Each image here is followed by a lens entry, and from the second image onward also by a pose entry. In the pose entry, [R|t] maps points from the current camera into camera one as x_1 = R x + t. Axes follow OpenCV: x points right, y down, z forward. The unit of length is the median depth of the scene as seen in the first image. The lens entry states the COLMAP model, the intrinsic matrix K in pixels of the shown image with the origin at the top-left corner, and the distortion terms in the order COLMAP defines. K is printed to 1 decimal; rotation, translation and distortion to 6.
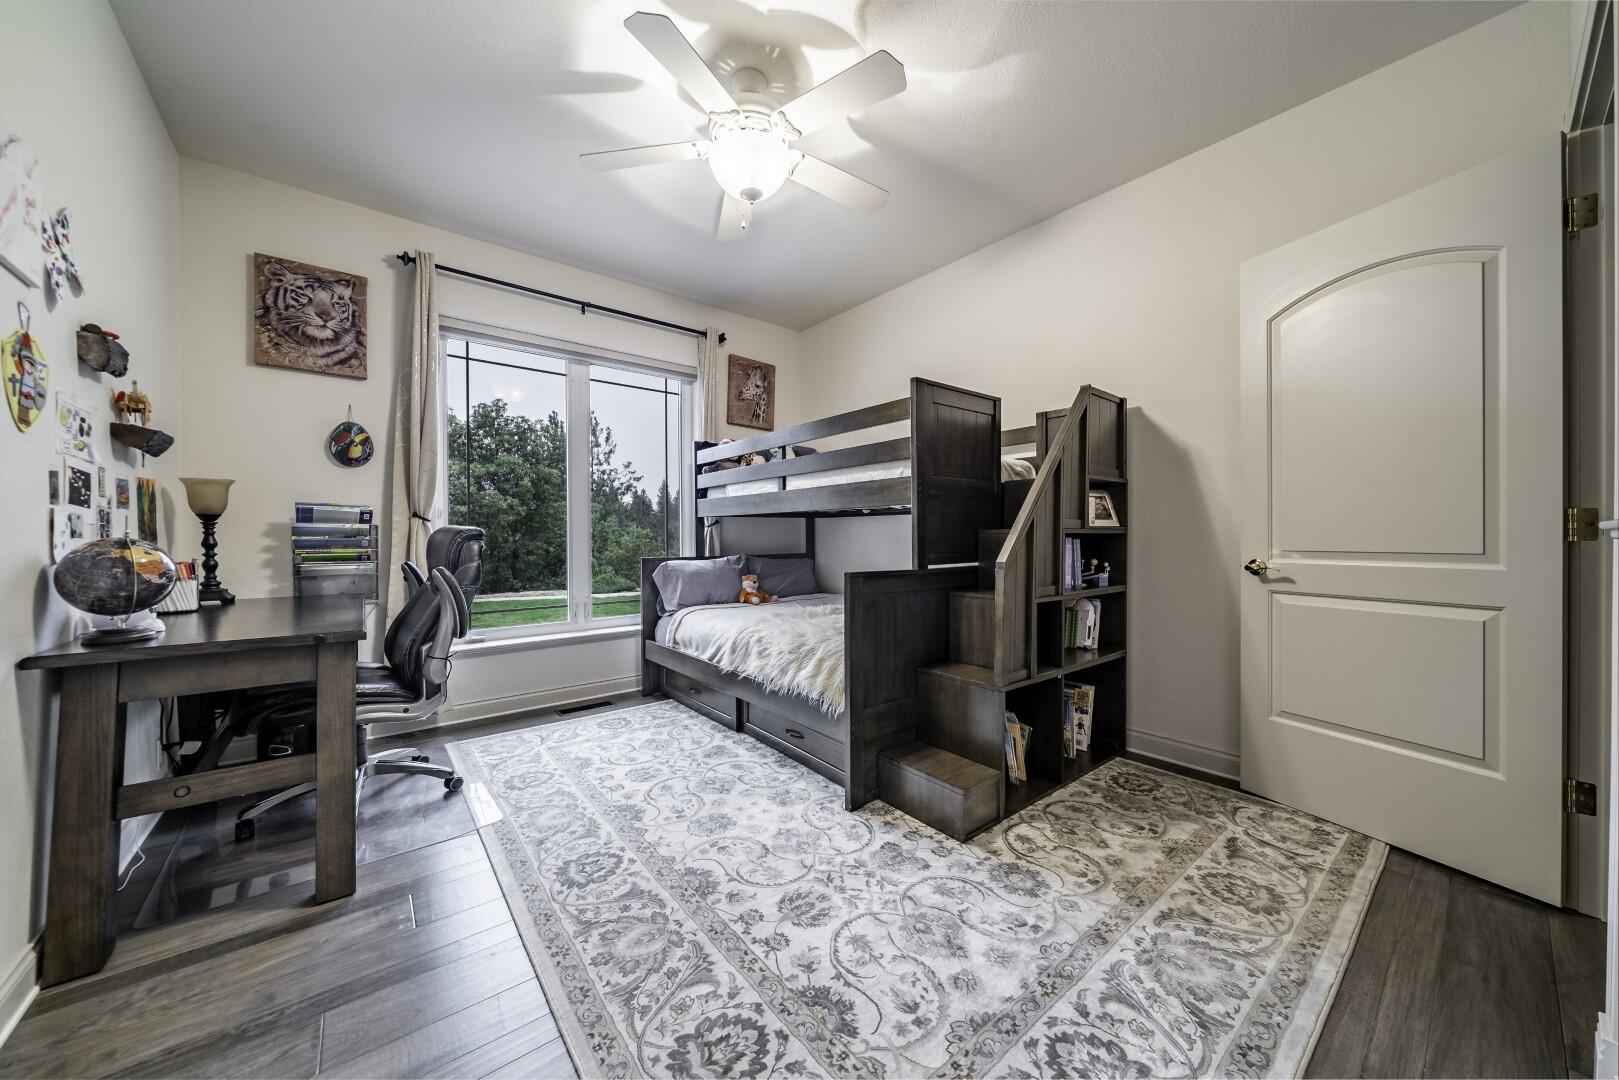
lens RADIAL K [[562.0, 0, 811.7], [0, 562.0, 535.2], [0, 0, 1]] dist [0.000169, 0.000009]
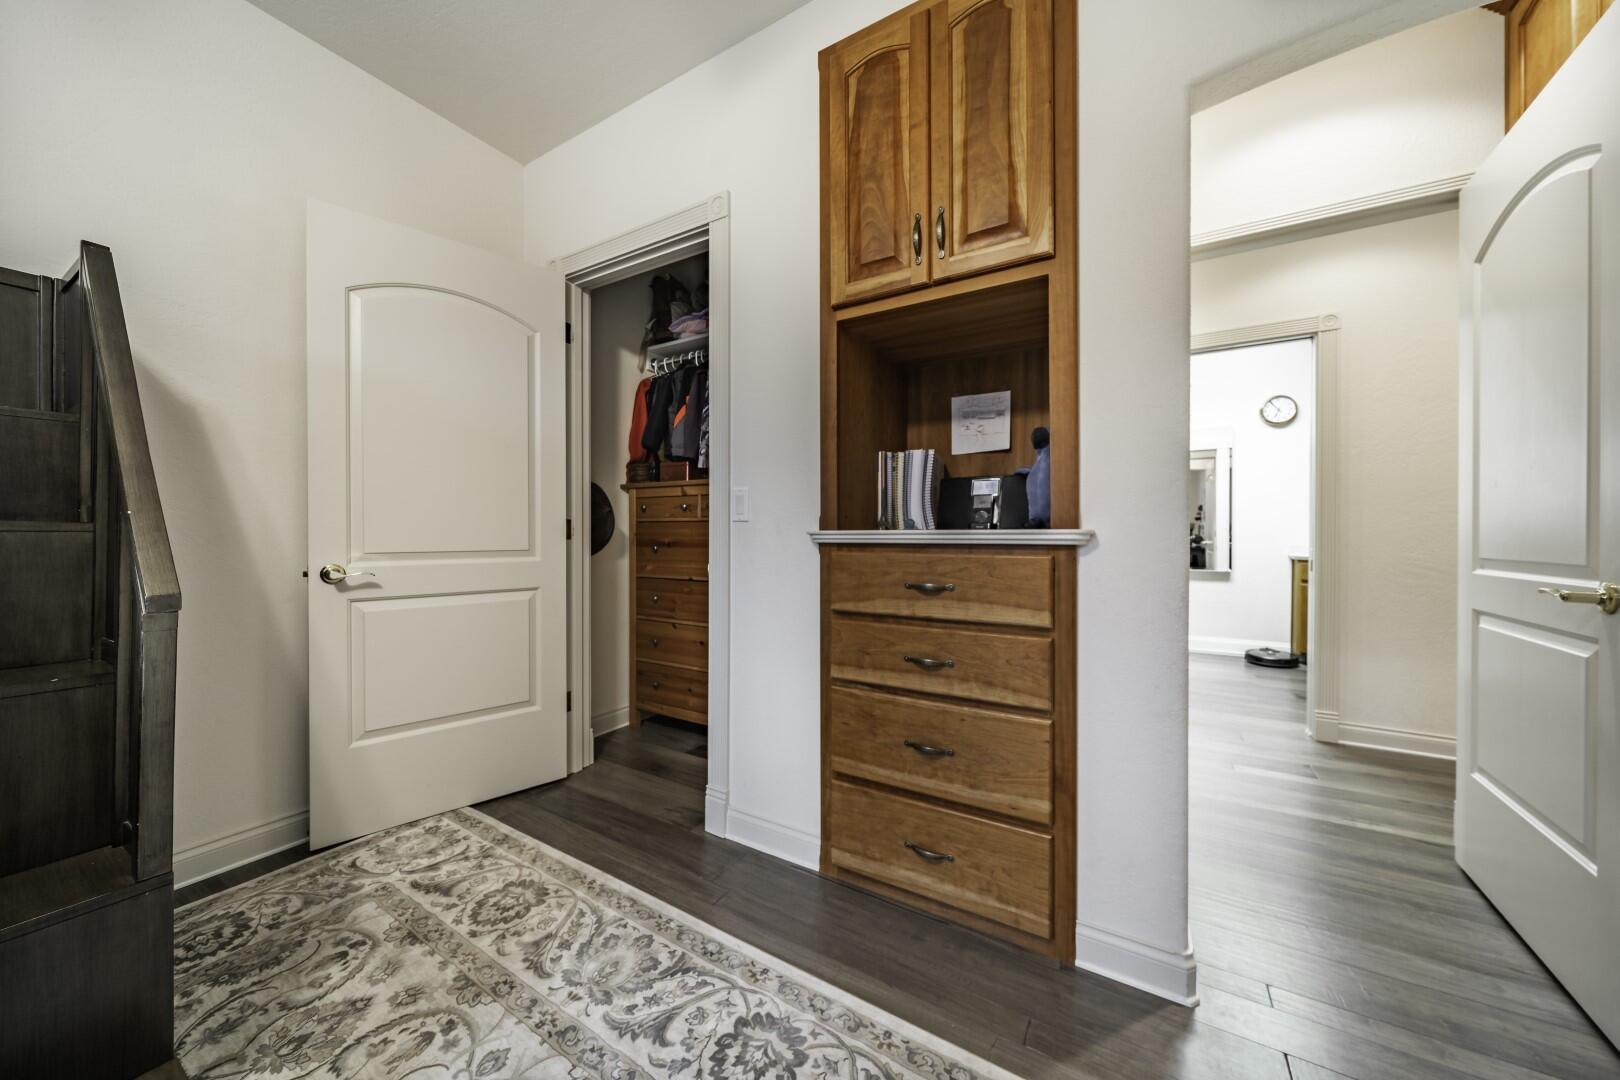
lens RADIAL K [[562.3, 0, 811.1], [0, 562.3, 536.4], [0, 0, 1]] dist [0.000169, 0.000009]
pose [[-0.341567, -0.002028, 0.939855, -0.316516], [-0.002306, 0.999996, 0.001320, -0.003057], [-0.939855, -0.001716, -0.341570, 0.806103]]
